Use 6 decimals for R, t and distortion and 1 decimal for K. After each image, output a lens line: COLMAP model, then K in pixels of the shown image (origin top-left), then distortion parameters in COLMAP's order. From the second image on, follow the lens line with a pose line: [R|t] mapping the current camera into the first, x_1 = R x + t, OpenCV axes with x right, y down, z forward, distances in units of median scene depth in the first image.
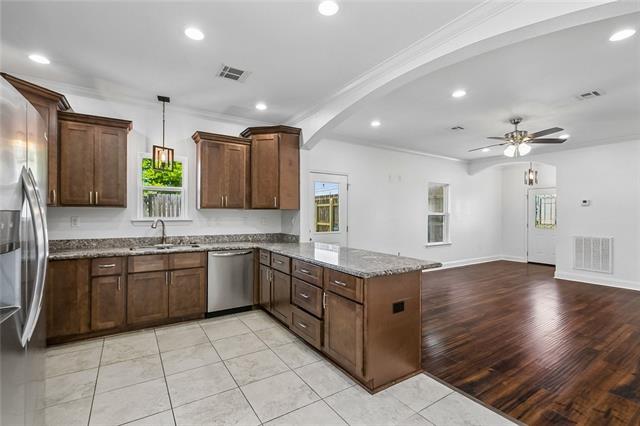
lens RADIAL K [[292.6, 0, 315.6], [0, 292.6, 212.8], [0, 0, 1]] dist [-0.001554, -0.000990]
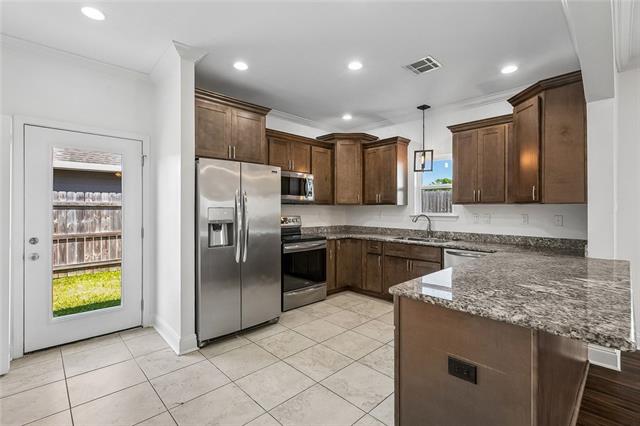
lens RADIAL K [[292.6, 0, 314.7], [0, 292.6, 209.7], [0, 0, 1]] dist [-0.001554, -0.000990]
pose [[0.177087, -0.002628, -0.984192, 0.705176], [0.001342, 0.999996, -0.002429, 0.007505], [0.984194, -0.000891, 0.177090, 0.542052]]
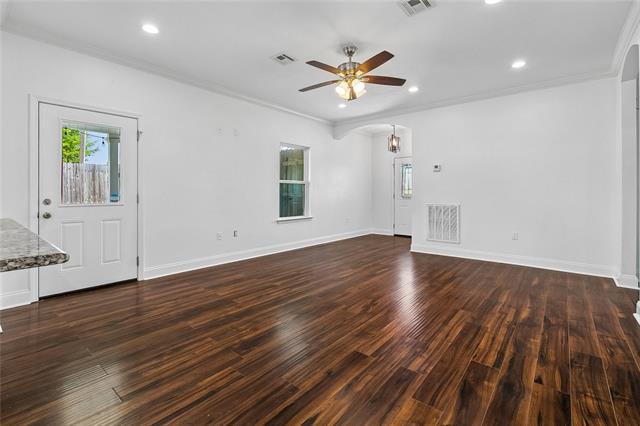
lens RADIAL K [[292.6, 0, 324.7], [0, 292.6, 193.8], [0, 0, 1]] dist [-0.001554, -0.000990]
pose [[0.950147, -0.005500, 0.311754, 0.231580], [0.004261, 0.999980, 0.004657, 0.031830], [-0.311774, -0.003097, 0.950151, 0.179877]]
